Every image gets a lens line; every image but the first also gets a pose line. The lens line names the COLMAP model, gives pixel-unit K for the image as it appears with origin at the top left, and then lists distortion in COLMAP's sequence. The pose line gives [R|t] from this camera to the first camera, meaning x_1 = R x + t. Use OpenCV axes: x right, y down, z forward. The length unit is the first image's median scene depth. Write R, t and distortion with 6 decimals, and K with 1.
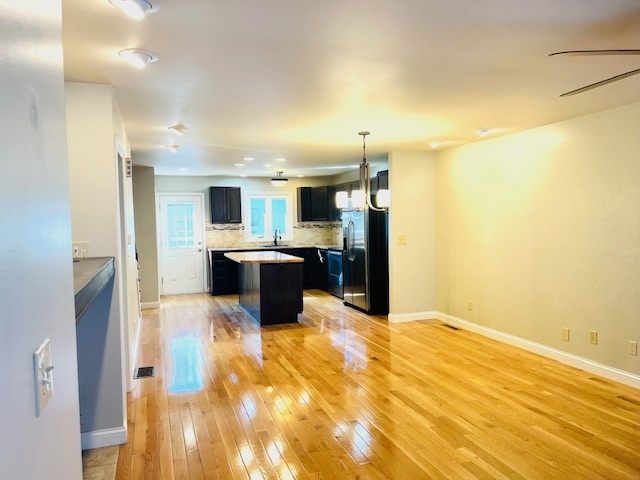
lens RADIAL K [[482.7, 0, 320.0], [0, 482.7, 240.0], [0, 0, 1]] dist [0.063570, -0.072560]
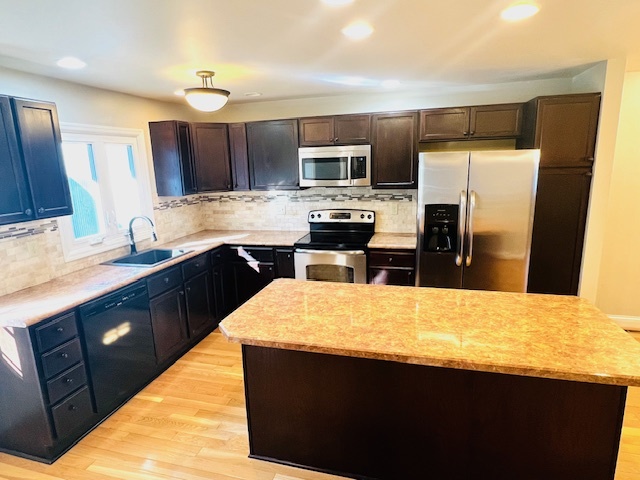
lens RADIAL K [[371.1, 0, 311.1], [0, 371.1, 244.6], [0, 0, 1]] dist [-0.005601, -0.001801]
pose [[0.576622, -0.176321, 0.797758, -0.283911], [0.059436, 0.982901, 0.174280, -0.049765], [-0.814846, -0.053079, 0.577242, 0.718327]]
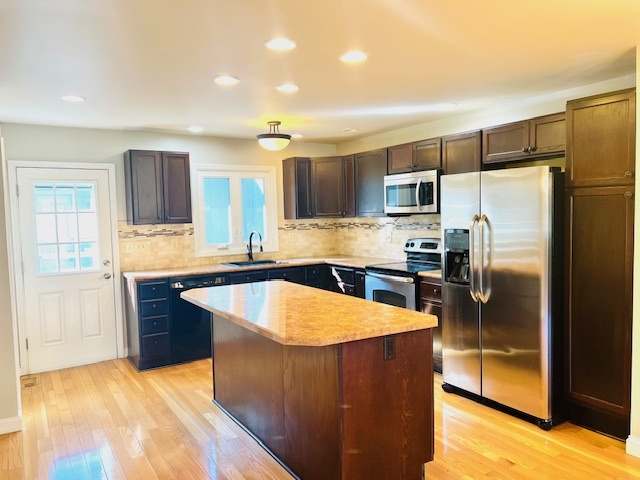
lens RADIAL K [[482.7, 0, 320.0], [0, 482.7, 240.0], [0, 0, 1]] dist [0.063570, -0.072560]
pose [[0.974569, -0.019937, 0.223198, -0.146845], [0.018538, 0.999793, 0.008361, -0.018111], [-0.223318, -0.004011, 0.974737, 0.460619]]
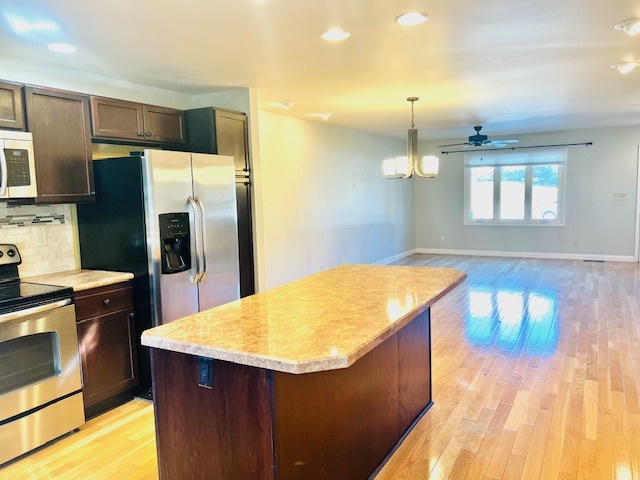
lens RADIAL K [[482.7, 0, 320.0], [0, 482.7, 240.0], [0, 0, 1]] dist [0.063570, -0.072560]
pose [[-0.657787, -0.045221, 0.751845, -0.288210], [0.073886, 0.989508, 0.124157, -0.037899], [-0.749571, 0.137220, -0.647545, 0.964973]]
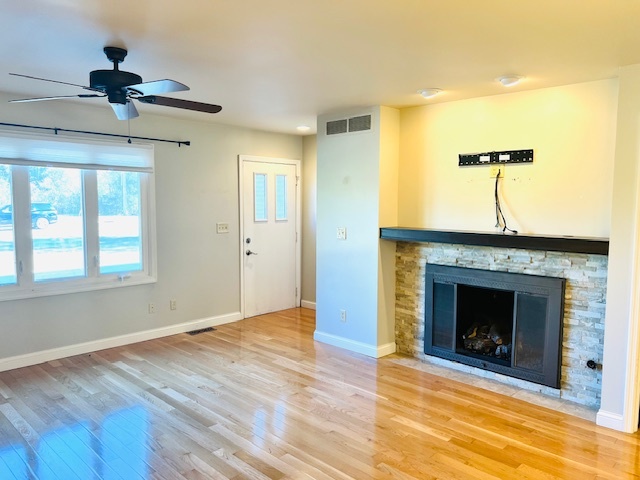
lens RADIAL K [[482.7, 0, 320.0], [0, 482.7, 240.0], [0, 0, 1]] dist [0.063570, -0.072560]
pose [[-0.895648, 0.048229, -0.442140, 0.186085], [-0.012098, 0.991093, 0.132618, -0.030726], [0.444598, 0.124128, -0.887088, 0.544834]]
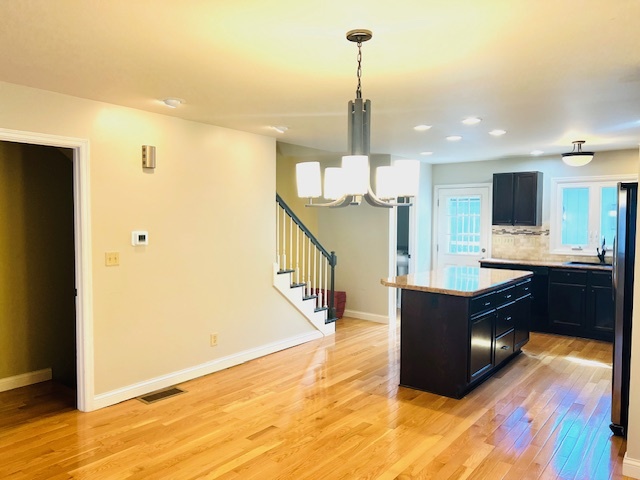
lens RADIAL K [[488.8, 0, 320.0], [0, 488.8, 240.0], [0, 0, 1]] dist [0.033835, -0.006496]
pose [[0.550614, 0.056645, -0.832836, 0.247347], [-0.053108, 0.998051, 0.032770, -0.021417], [0.833069, 0.026186, 0.552549, 0.378622]]
